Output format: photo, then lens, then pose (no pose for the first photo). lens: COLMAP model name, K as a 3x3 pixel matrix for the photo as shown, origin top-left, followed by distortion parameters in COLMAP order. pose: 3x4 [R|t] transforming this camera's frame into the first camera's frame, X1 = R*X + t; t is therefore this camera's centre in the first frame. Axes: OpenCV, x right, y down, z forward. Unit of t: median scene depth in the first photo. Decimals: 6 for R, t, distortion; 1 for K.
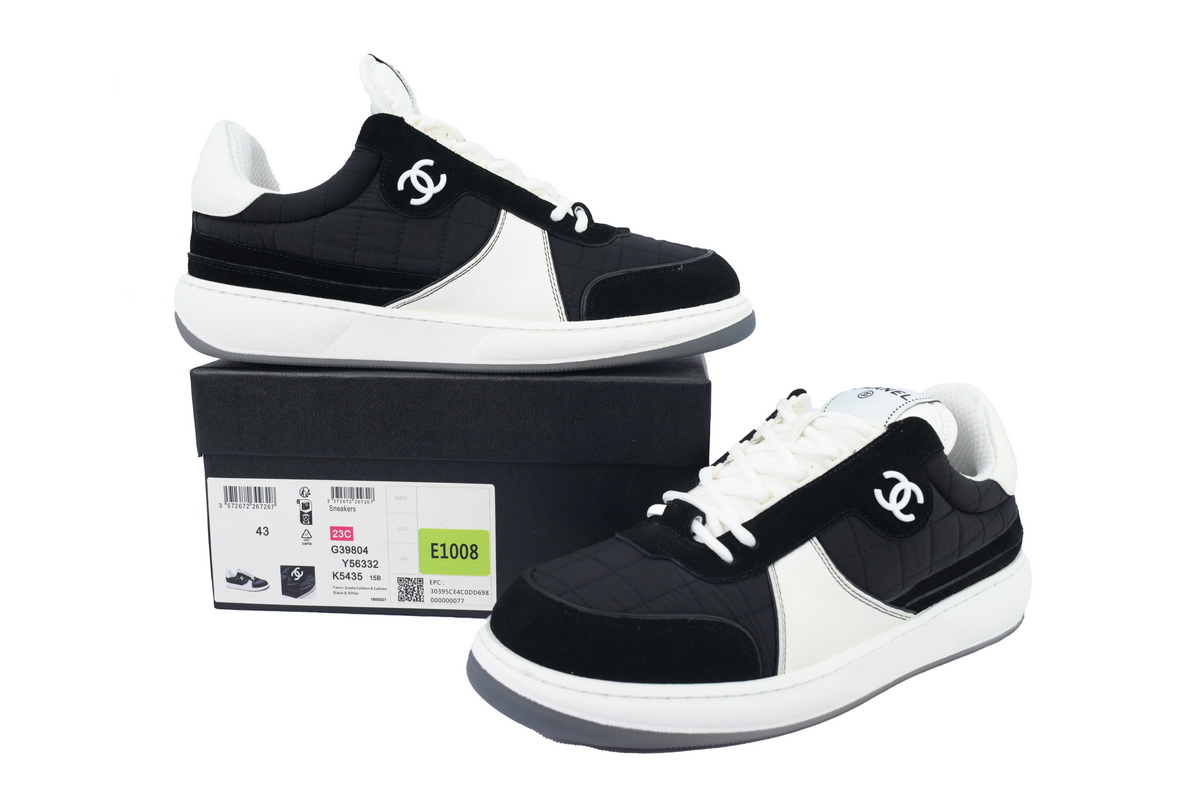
lens RADIAL K [[1034.9, 0, 598.7], [0, 1034.9, 404.3], [0, 0, 1]] dist [0.059049, 0.007296]
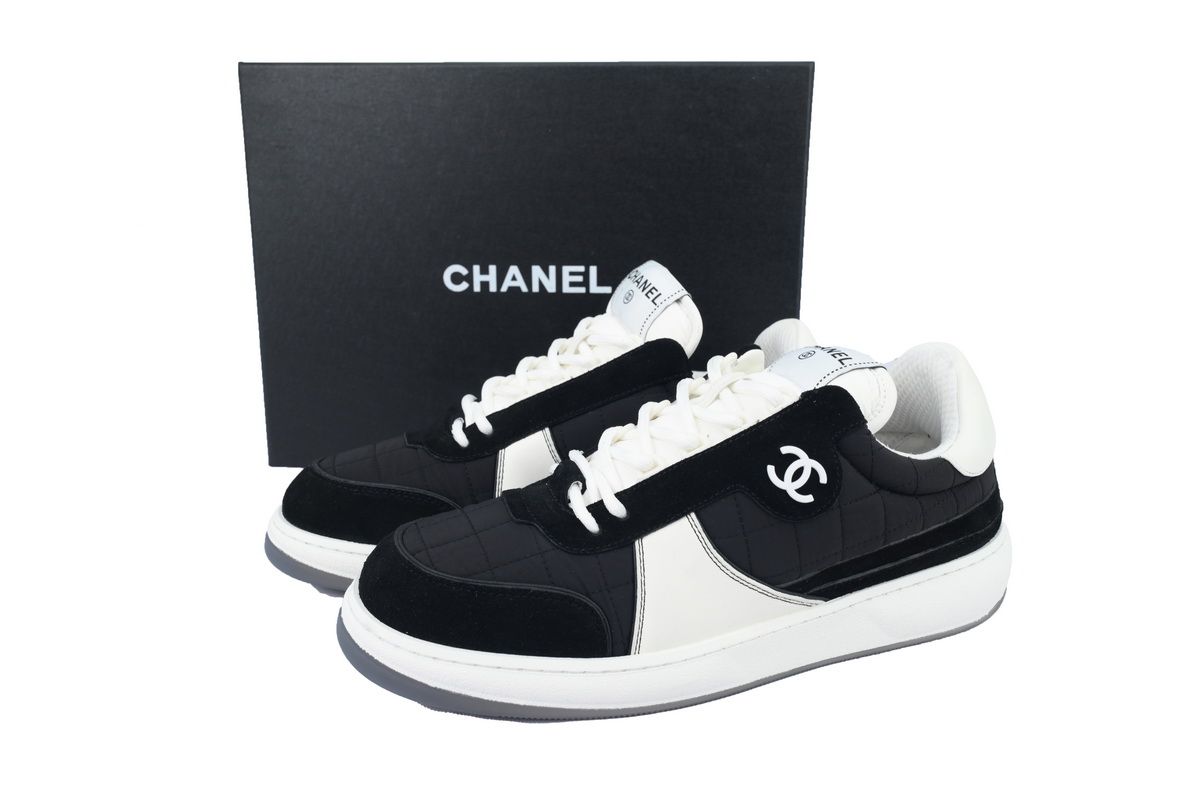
lens RADIAL K [[1034.9, 0, 599.5], [0, 1034.9, 402.3], [0, 0, 1]] dist [0.059049, 0.007296]
pose [[0.966639, 0.053981, -0.250390, 0.349606], [-0.030284, 0.994770, 0.097548, -0.057369], [0.254346, -0.086711, 0.963218, 0.094330]]
